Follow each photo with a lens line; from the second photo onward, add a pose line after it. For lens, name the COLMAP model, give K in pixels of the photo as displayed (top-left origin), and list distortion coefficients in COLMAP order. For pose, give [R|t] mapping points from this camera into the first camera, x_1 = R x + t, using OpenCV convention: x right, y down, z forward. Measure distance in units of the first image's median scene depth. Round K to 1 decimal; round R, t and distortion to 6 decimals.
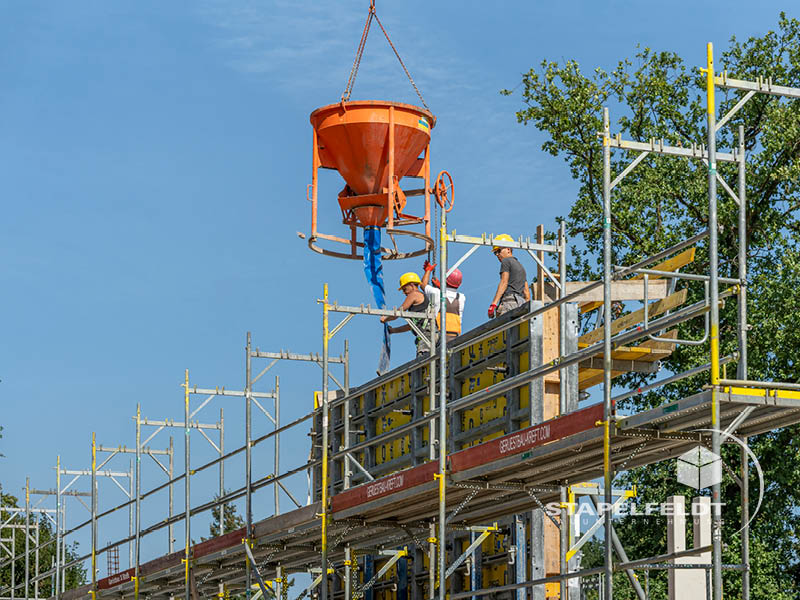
lens RADIAL K [[2371.6, 0, 400.0], [0, 2371.6, 300.0], [0, 0, 1]] dist [-0.448006, -0.923099]
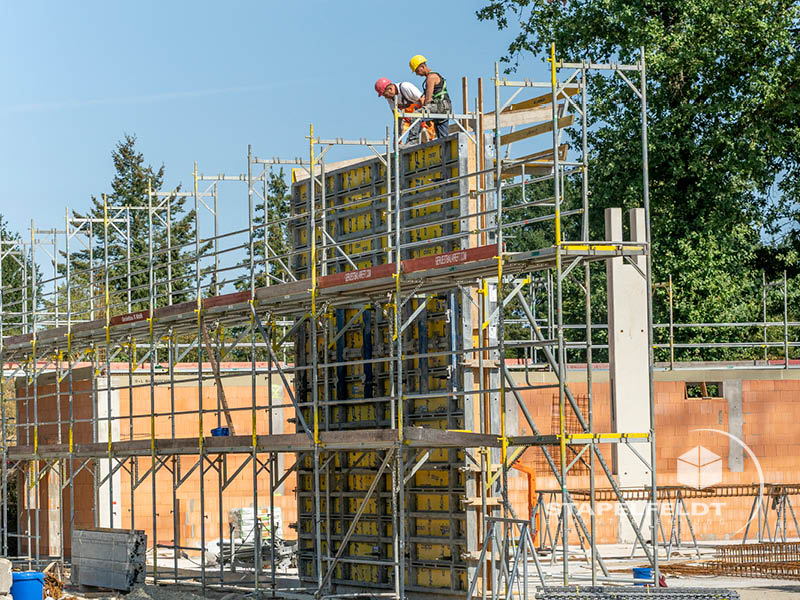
lens RADIAL K [[3007.4, 0, 400.0], [0, 3007.4, 300.0], [0, 0, 1]] dist [-2.312641, -0.057728]
pose [[0.999617, -0.017985, 0.021047, -0.017337], [0.014802, 0.989661, 0.142660, -0.148160], [-0.023395, -0.142294, 0.989548, -0.724040]]
